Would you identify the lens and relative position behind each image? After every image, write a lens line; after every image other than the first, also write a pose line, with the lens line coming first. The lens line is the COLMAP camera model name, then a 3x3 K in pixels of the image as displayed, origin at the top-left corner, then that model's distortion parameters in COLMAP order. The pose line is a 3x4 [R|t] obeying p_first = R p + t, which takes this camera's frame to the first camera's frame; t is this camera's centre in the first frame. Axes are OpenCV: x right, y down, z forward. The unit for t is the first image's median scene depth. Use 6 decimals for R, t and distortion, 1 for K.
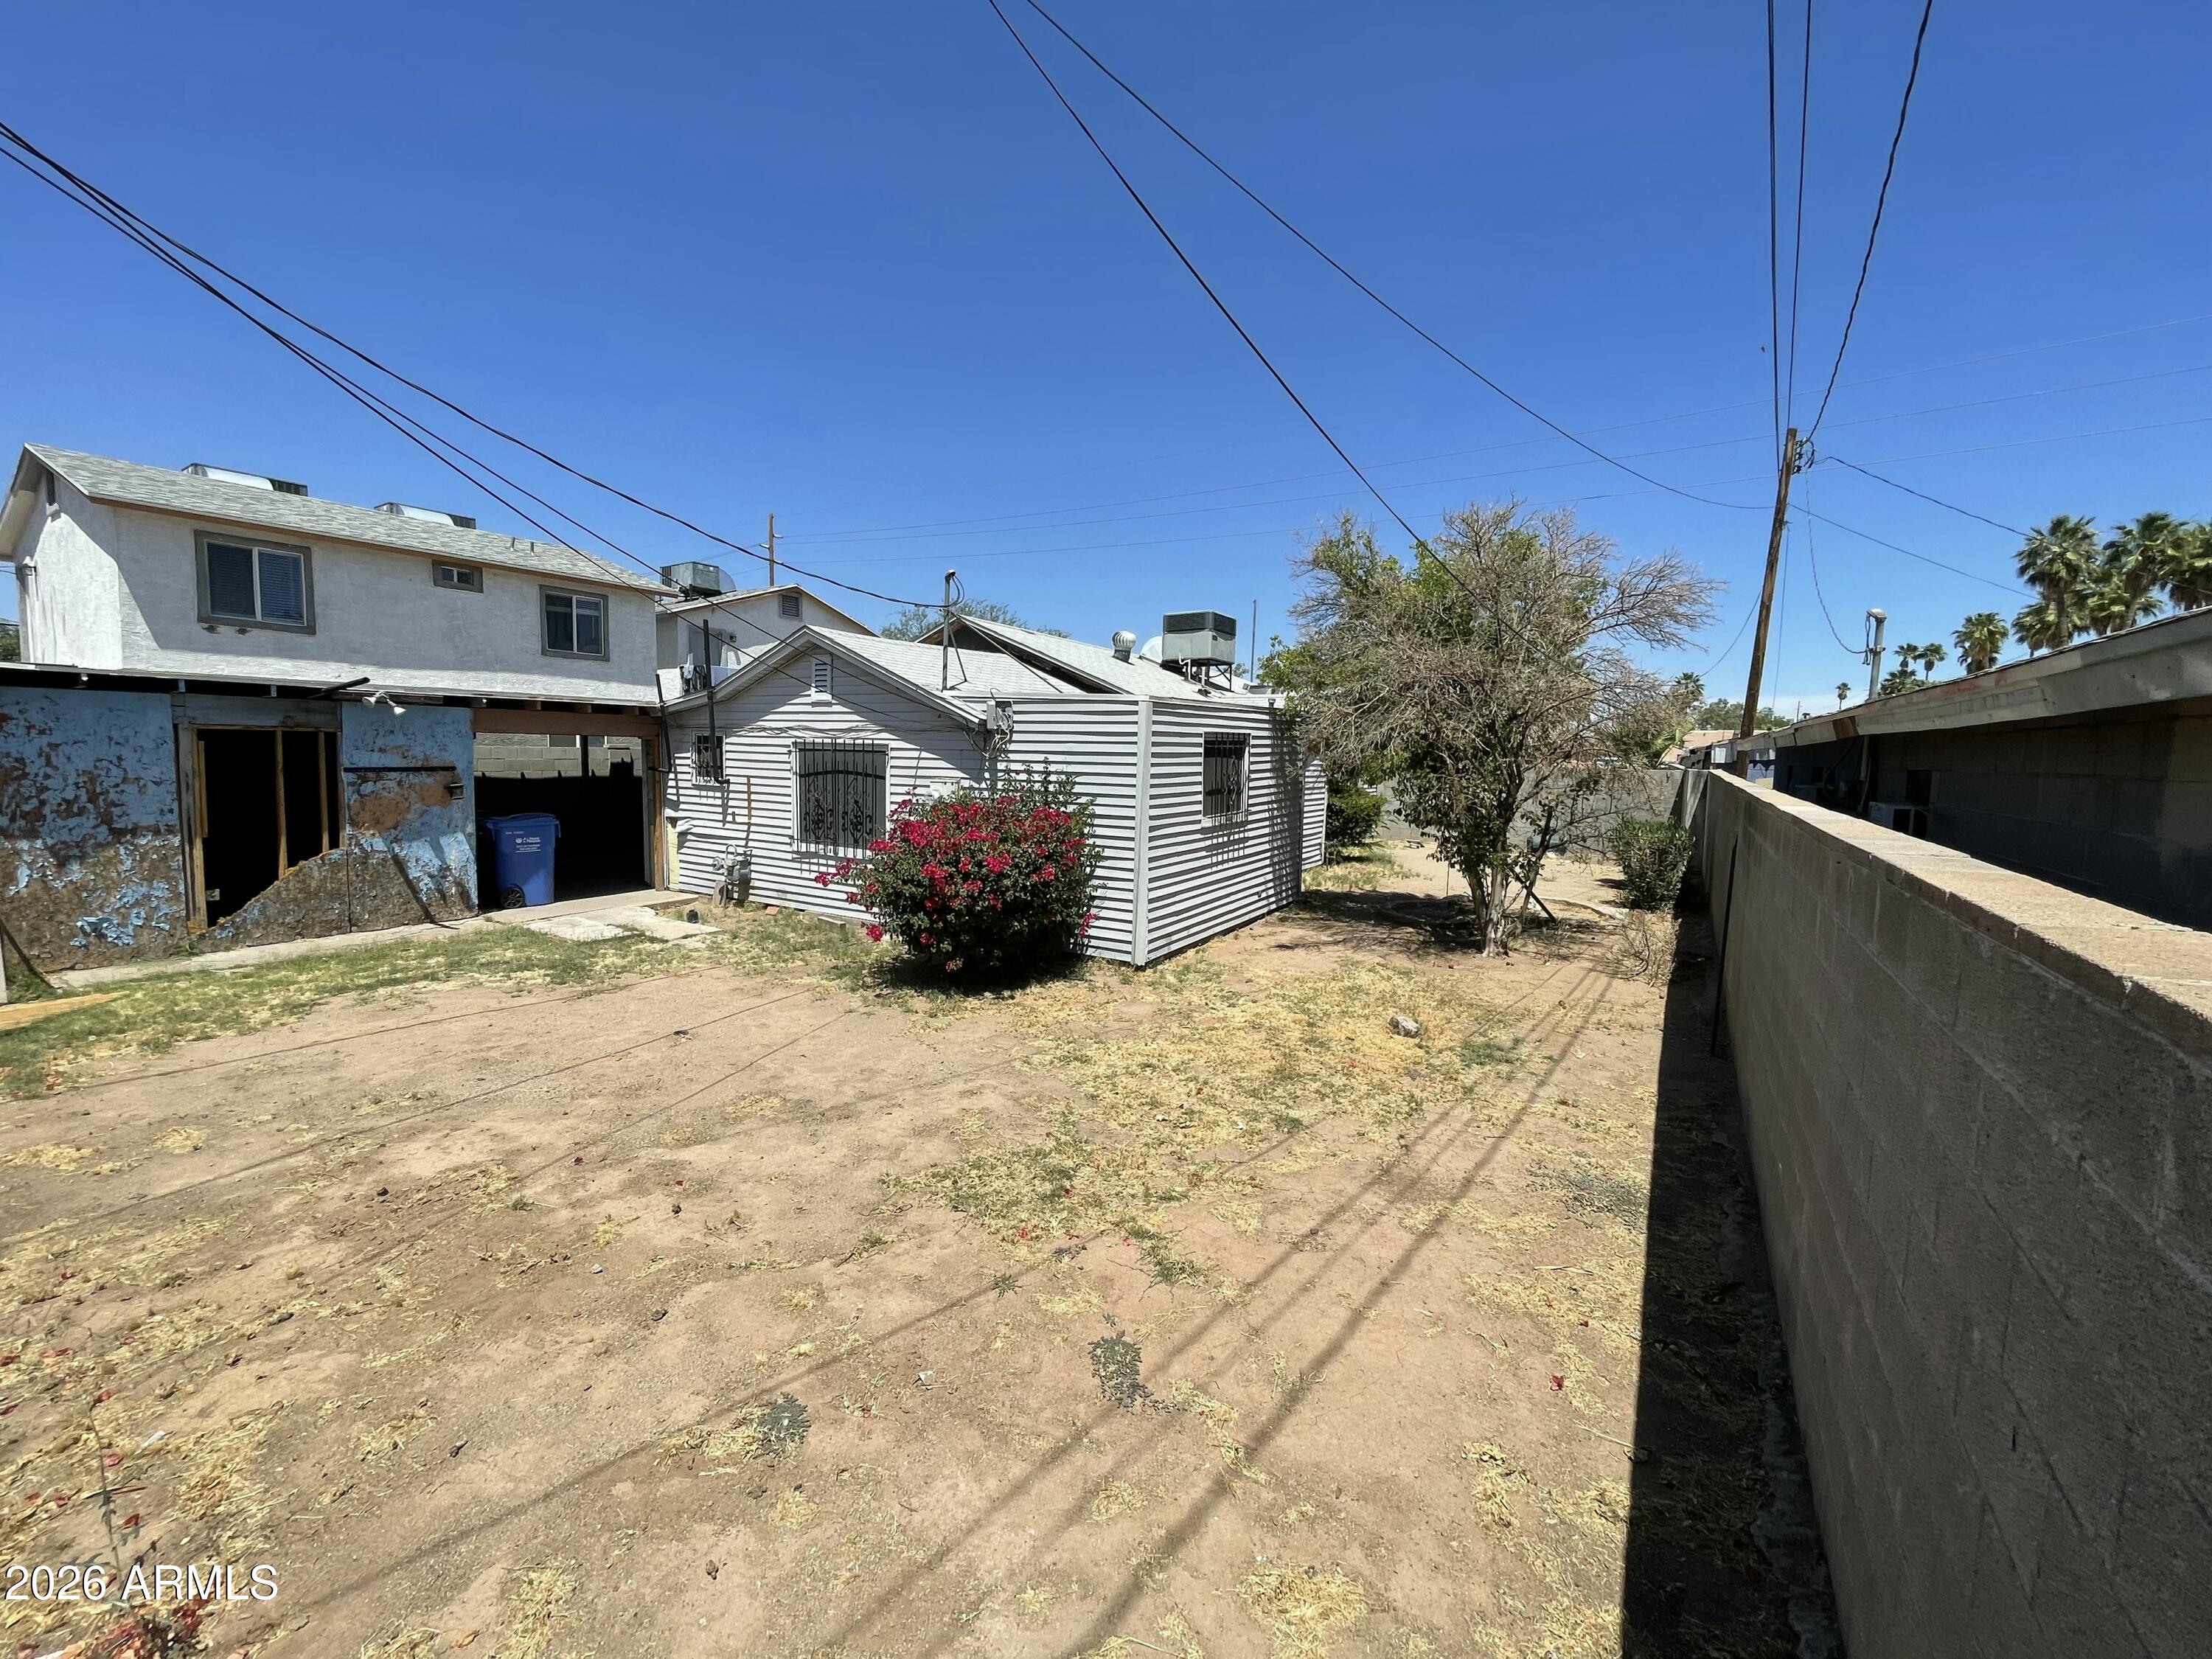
lens RADIAL K [[898.9, 0, 1097.8], [0, 898.9, 818.1], [0, 0, 1]] dist [-0.001271, 0.000944]
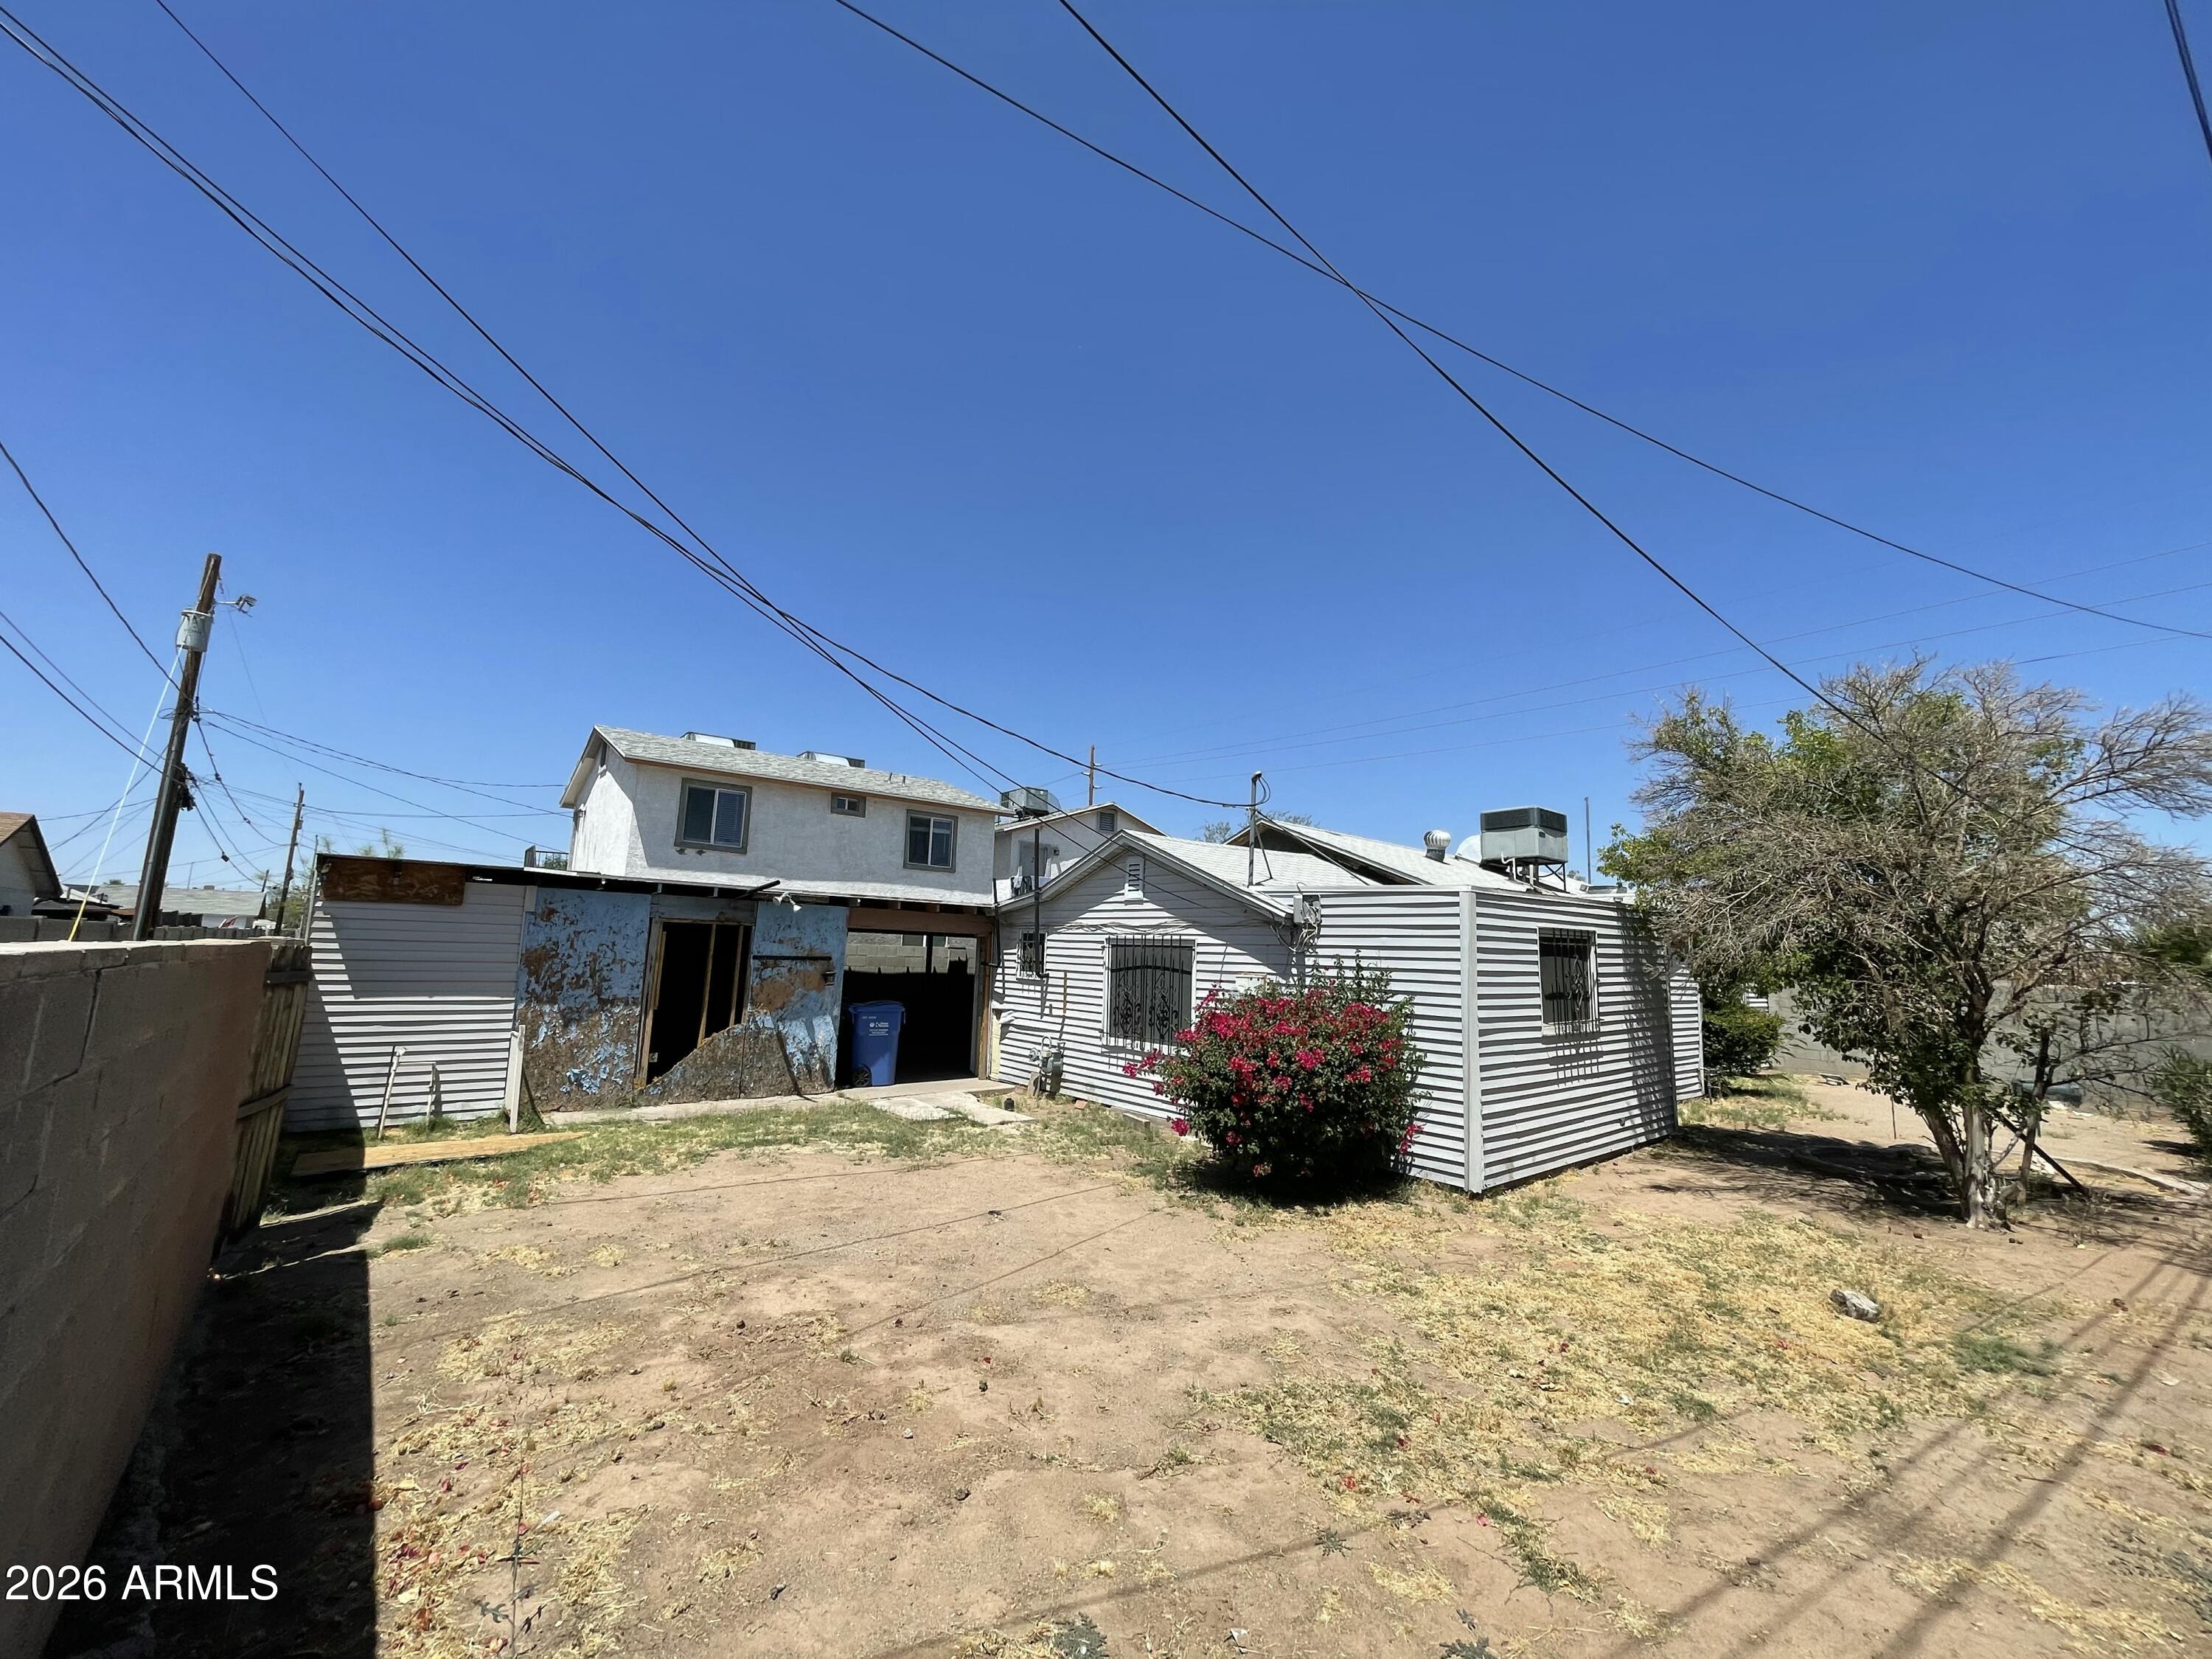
lens RADIAL K [[896.0, 0, 1097.7], [0, 896.0, 820.5], [0, 0, 1]] dist [-0.000706, 0.000862]
pose [[0.945523, -0.036538, -0.323498, -0.005480], [-0.039341, 0.973576, -0.224948, 0.024493], [0.323169, 0.225420, 0.919102, -0.000522]]
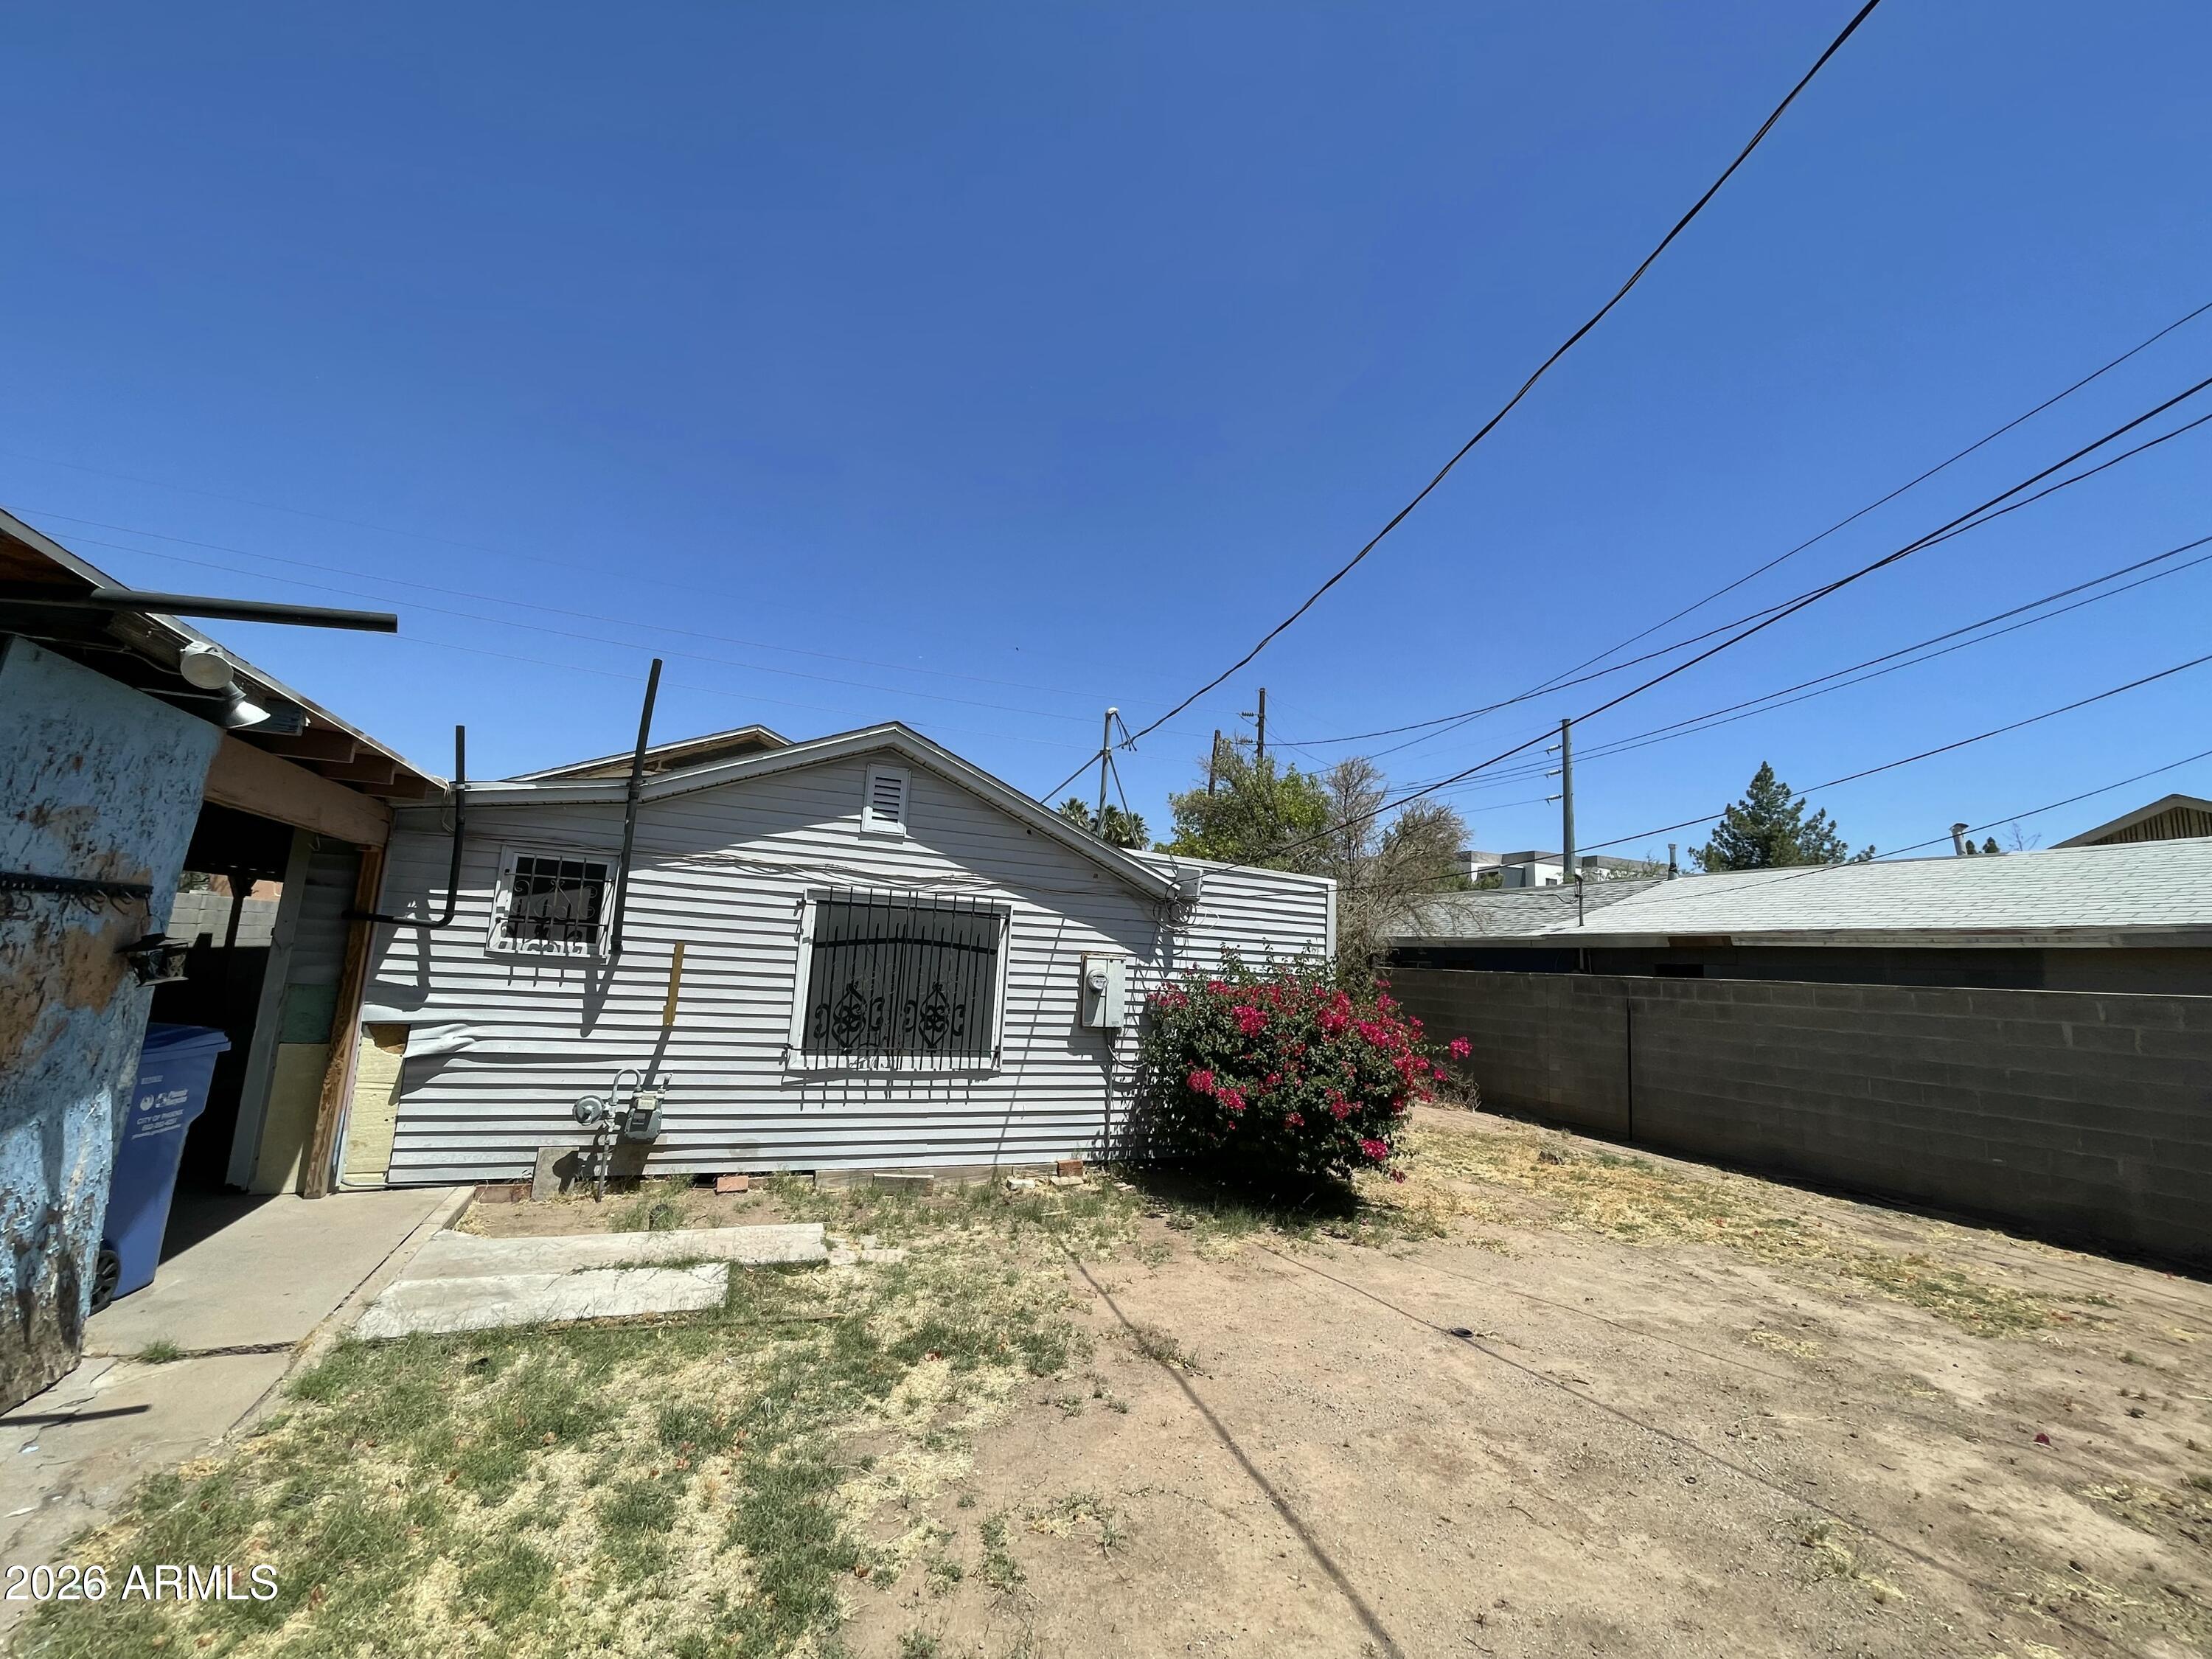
lens RADIAL K [[896.0, 0, 1097.7], [0, 896.0, 820.5], [0, 0, 1]] dist [-0.000706, 0.000862]
pose [[0.573345, 0.143122, 0.806717, -1.014130], [0.021077, 0.981722, -0.189150, -0.013424], [-0.819043, 0.125451, 0.559848, 0.668537]]
